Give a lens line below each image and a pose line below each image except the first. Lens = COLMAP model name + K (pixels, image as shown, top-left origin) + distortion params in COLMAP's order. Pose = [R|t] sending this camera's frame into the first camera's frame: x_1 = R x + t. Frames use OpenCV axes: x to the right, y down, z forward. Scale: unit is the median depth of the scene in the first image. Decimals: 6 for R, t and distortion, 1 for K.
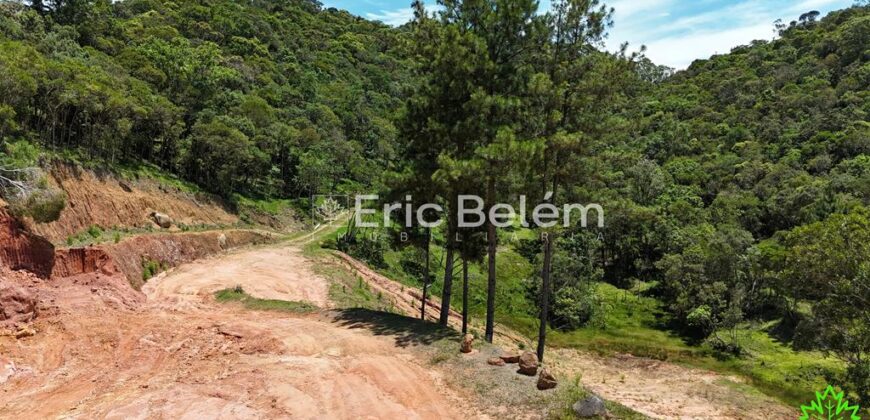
lens RADIAL K [[644.0, 0, 435.1], [0, 644.0, 209.4], [0, 0, 1]] dist [0.062453, -0.048718]
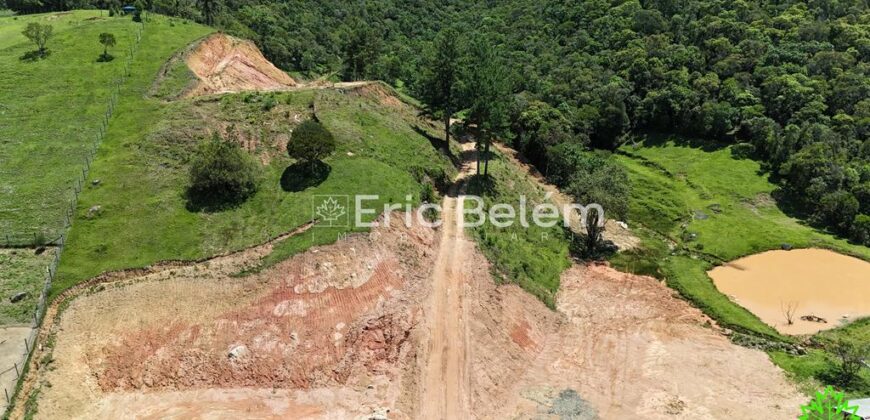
lens RADIAL K [[644.0, 0, 434.9], [0, 644.0, 210.5], [0, 0, 1]] dist [0.062453, -0.048718]
pose [[0.995480, -0.034714, 0.088402, 0.052070], [0.019845, 0.986290, 0.163825, 0.112572], [-0.092877, -0.161330, 0.982520, -1.569717]]
